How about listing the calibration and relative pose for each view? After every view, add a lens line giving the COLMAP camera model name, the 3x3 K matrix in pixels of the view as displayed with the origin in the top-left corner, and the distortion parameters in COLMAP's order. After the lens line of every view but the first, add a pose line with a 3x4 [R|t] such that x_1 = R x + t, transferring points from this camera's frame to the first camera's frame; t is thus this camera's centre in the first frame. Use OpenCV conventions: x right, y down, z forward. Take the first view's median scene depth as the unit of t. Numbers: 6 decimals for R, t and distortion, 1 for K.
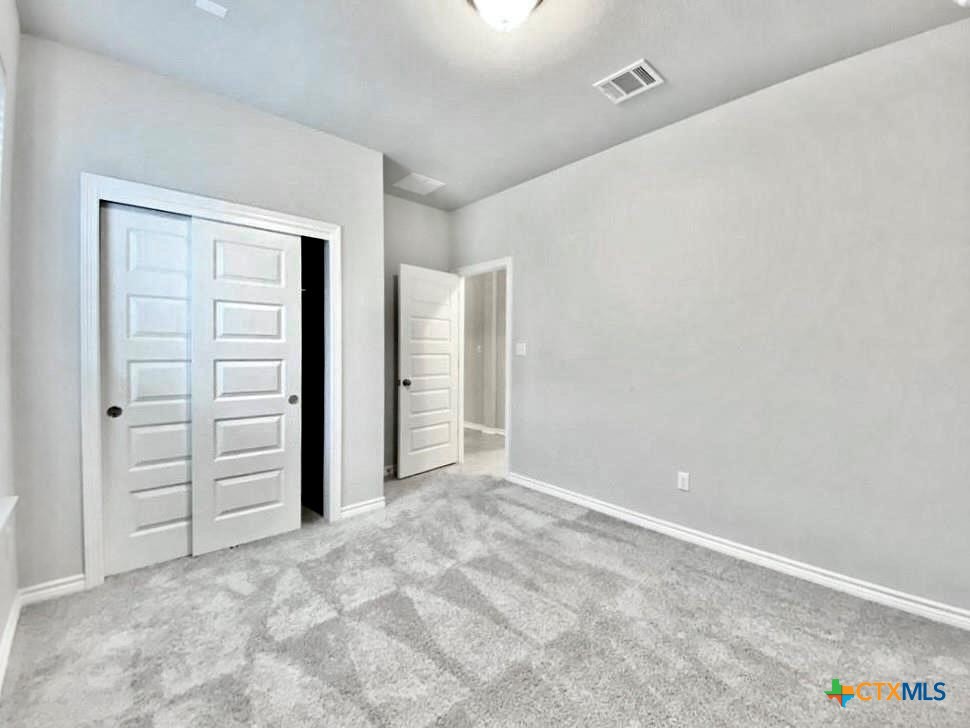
lens RADIAL K [[426.1, 0, 480.1], [0, 426.1, 357.3], [0, 0, 1]] dist [0.002259, -0.001342]
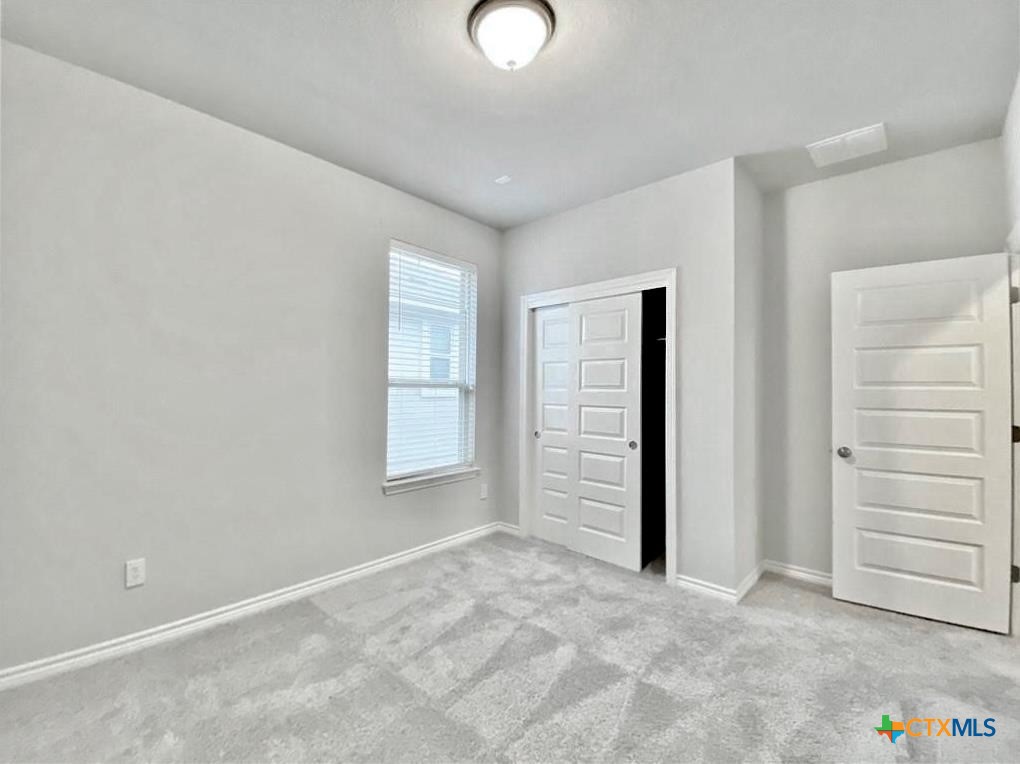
lens RADIAL K [[448.1, 0, 506.2], [0, 448.1, 383.5], [0, 0, 1]] dist [0.002259, -0.001342]
pose [[0.068491, -0.030089, -0.997198, 0.726648], [-0.034357, 0.998881, -0.032499, -0.008443], [0.997060, 0.036487, 0.067381, 0.659620]]
